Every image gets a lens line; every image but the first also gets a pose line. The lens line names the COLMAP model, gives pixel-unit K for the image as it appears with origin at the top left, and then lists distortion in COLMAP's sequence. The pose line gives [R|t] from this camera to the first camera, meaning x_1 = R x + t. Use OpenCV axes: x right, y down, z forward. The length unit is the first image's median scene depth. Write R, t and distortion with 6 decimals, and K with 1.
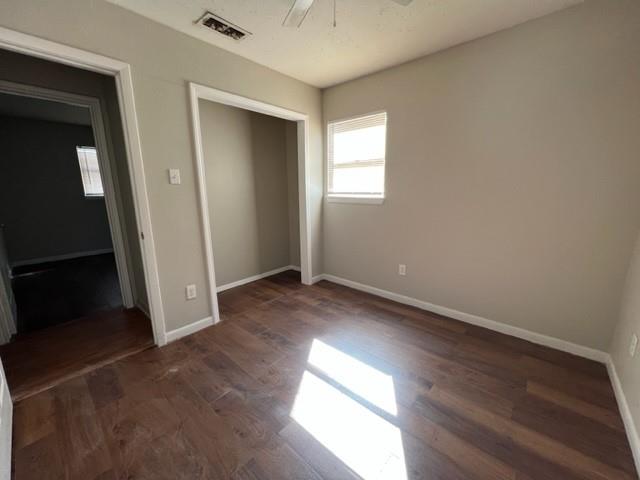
lens RADIAL K [[256.9, 0, 318.5], [0, 256.9, 239.2], [0, 0, 1]] dist [-0.001170, -0.000082]
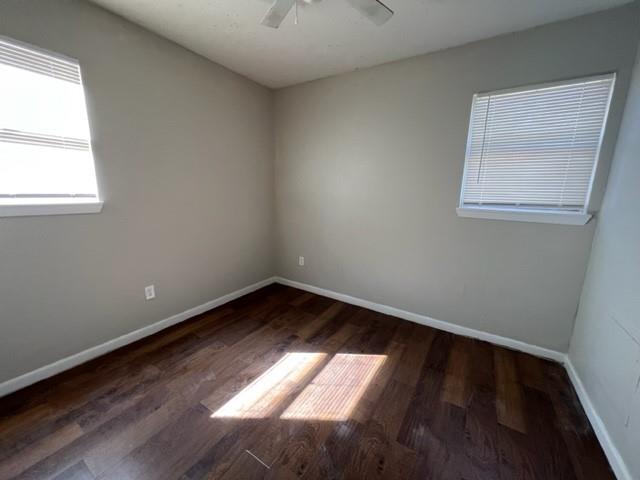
lens RADIAL K [[254.9, 0, 320.0], [0, 254.9, 240.0], [0, 0, 1]] dist [0.000102, 0.000084]
pose [[-0.156896, -0.189492, 0.969266, -0.570580], [0.174644, 0.960631, 0.216074, -0.133561], [-0.972051, 0.203178, -0.117626, 0.664922]]
